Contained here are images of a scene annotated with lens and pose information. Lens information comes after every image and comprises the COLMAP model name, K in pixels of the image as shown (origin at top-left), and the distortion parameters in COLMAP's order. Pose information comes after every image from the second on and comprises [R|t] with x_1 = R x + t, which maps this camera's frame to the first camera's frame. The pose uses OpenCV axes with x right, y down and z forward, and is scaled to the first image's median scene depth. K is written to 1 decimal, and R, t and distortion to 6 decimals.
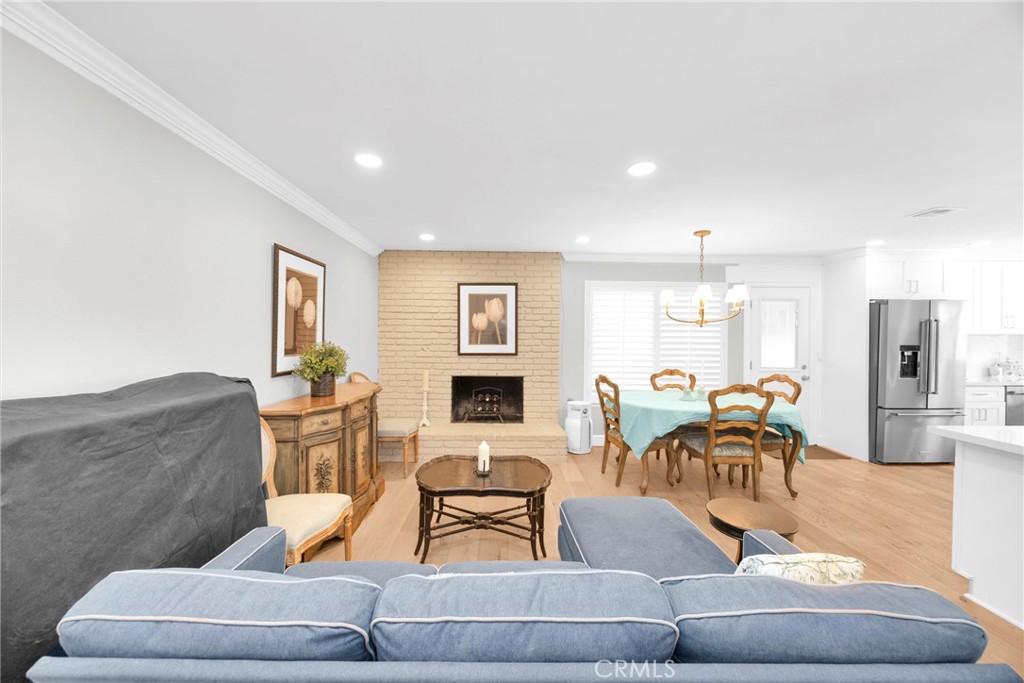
lens RADIAL K [[384.6, 0, 508.6], [0, 384.6, 342.6], [0, 0, 1]] dist [-0.000001, 0.000131]
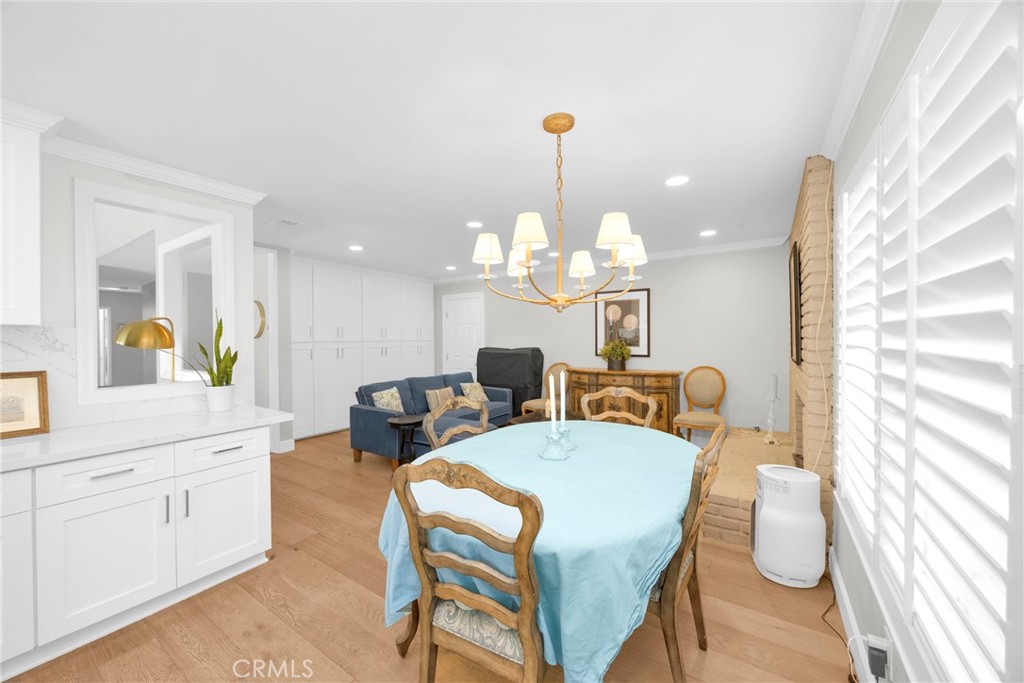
lens RADIAL K [[387.0, 0, 508.1], [0, 387.0, 339.4], [0, 0, 1]] dist [-0.002698, 0.000126]
pose [[-0.567584, -0.002671, -0.823311, 0.754449], [-0.012782, 0.999903, 0.005567, -0.003110], [0.823216, 0.013684, -0.567563, 0.973106]]
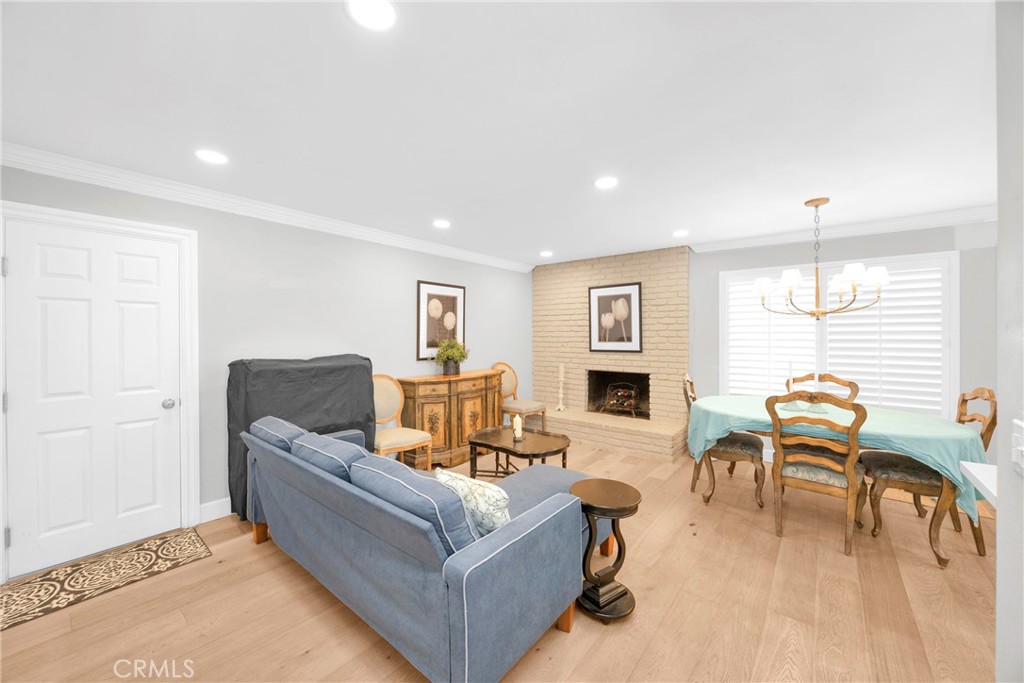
lens RADIAL K [[387.0, 0, 508.1], [0, 387.0, 339.4], [0, 0, 1]] dist [-0.002698, 0.000126]
pose [[0.765321, -0.002058, -0.643646, 0.415201], [-0.001085, 0.999989, -0.004488, 0.002704], [0.643648, 0.004133, 0.765310, -0.017235]]
